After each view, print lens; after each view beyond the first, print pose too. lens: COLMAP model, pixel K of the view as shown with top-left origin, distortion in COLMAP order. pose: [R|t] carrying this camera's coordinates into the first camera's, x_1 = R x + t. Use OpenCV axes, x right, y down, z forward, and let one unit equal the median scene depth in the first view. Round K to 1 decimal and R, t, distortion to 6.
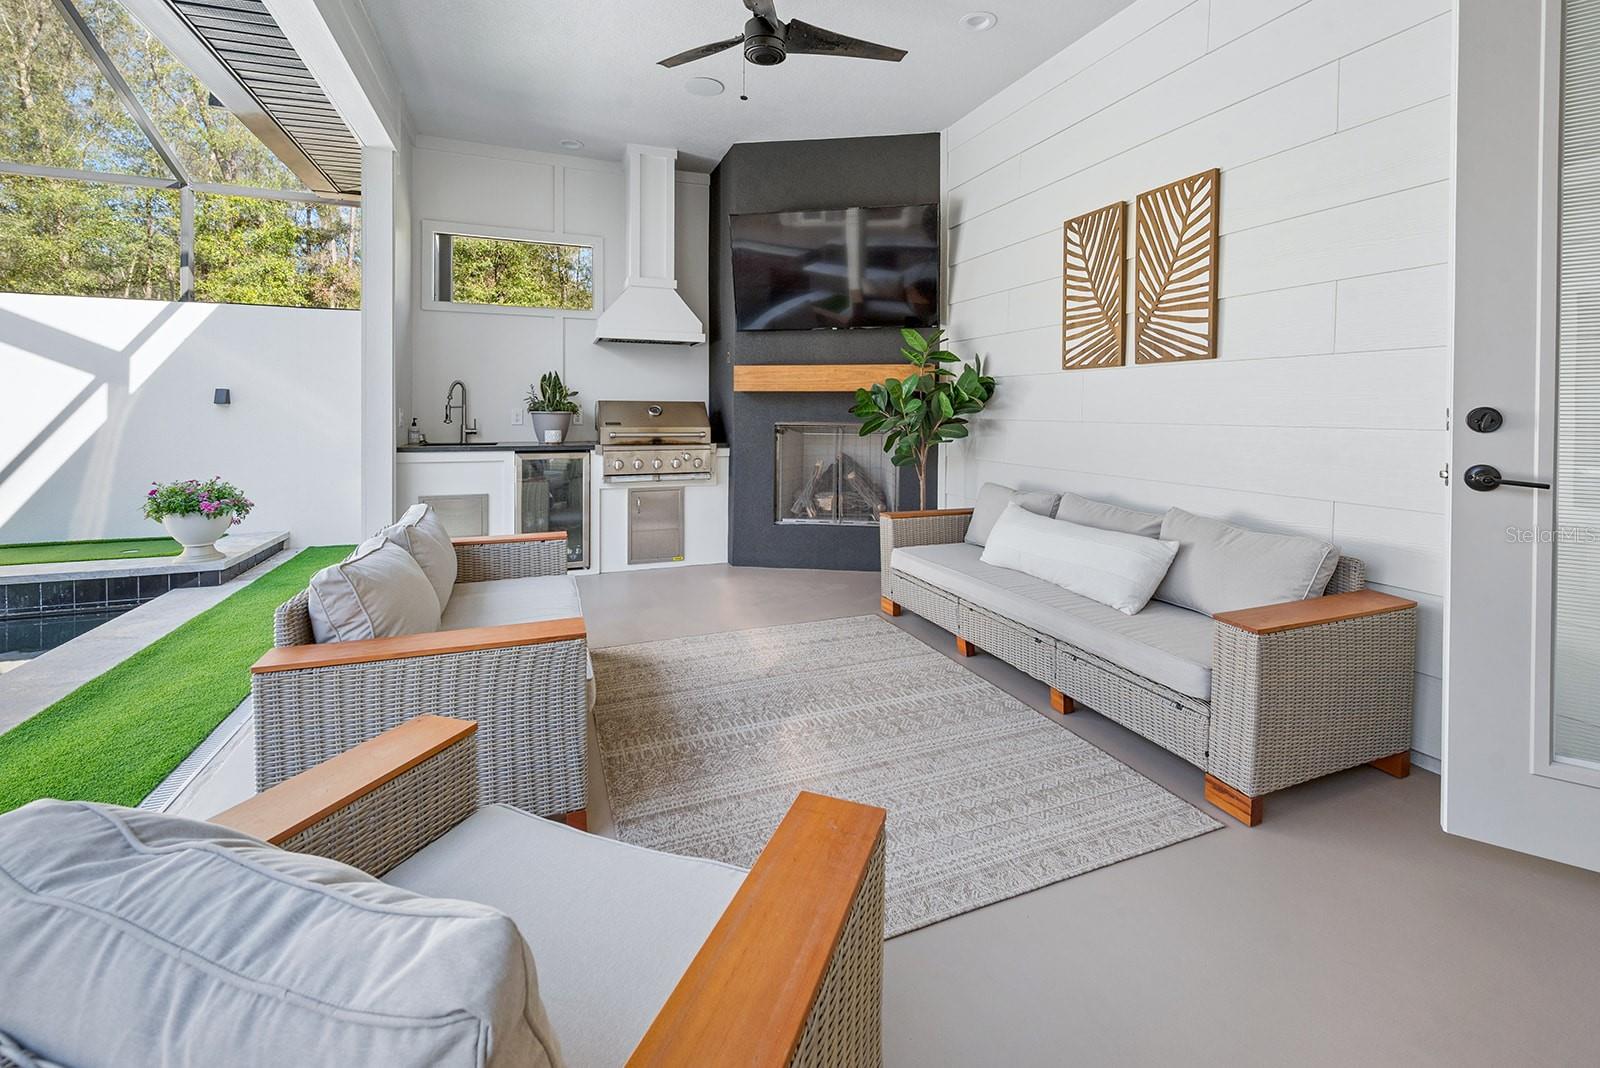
lens RADIAL K [[684.7, 0, 808.9], [0, 684.7, 415.2], [0, 0, 1]] dist [-0.001511, -0.000014]
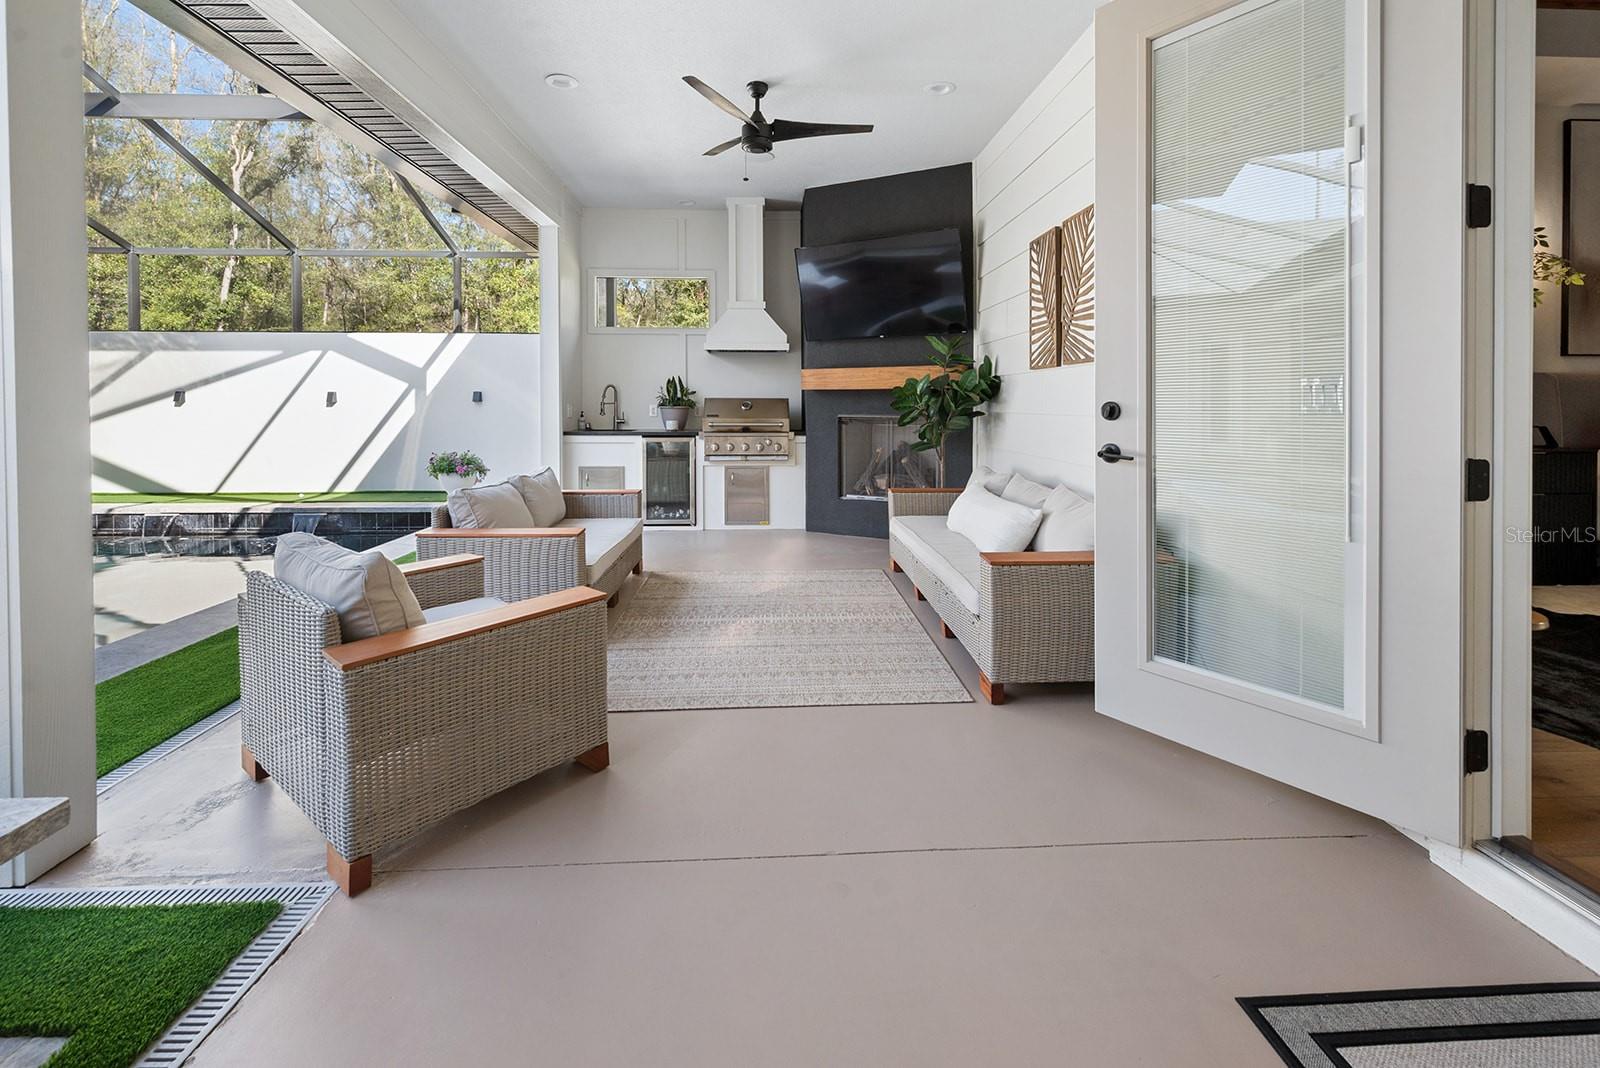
lens RADIAL K [[684.7, 0, 808.9], [0, 684.7, 415.2], [0, 0, 1]] dist [-0.001511, -0.000014]
pose [[0.948464, 0.001624, -0.316879, 0.303757], [0.000962, 0.999968, 0.008004, 0.001148], [0.316882, -0.007896, 0.948432, -0.179206]]
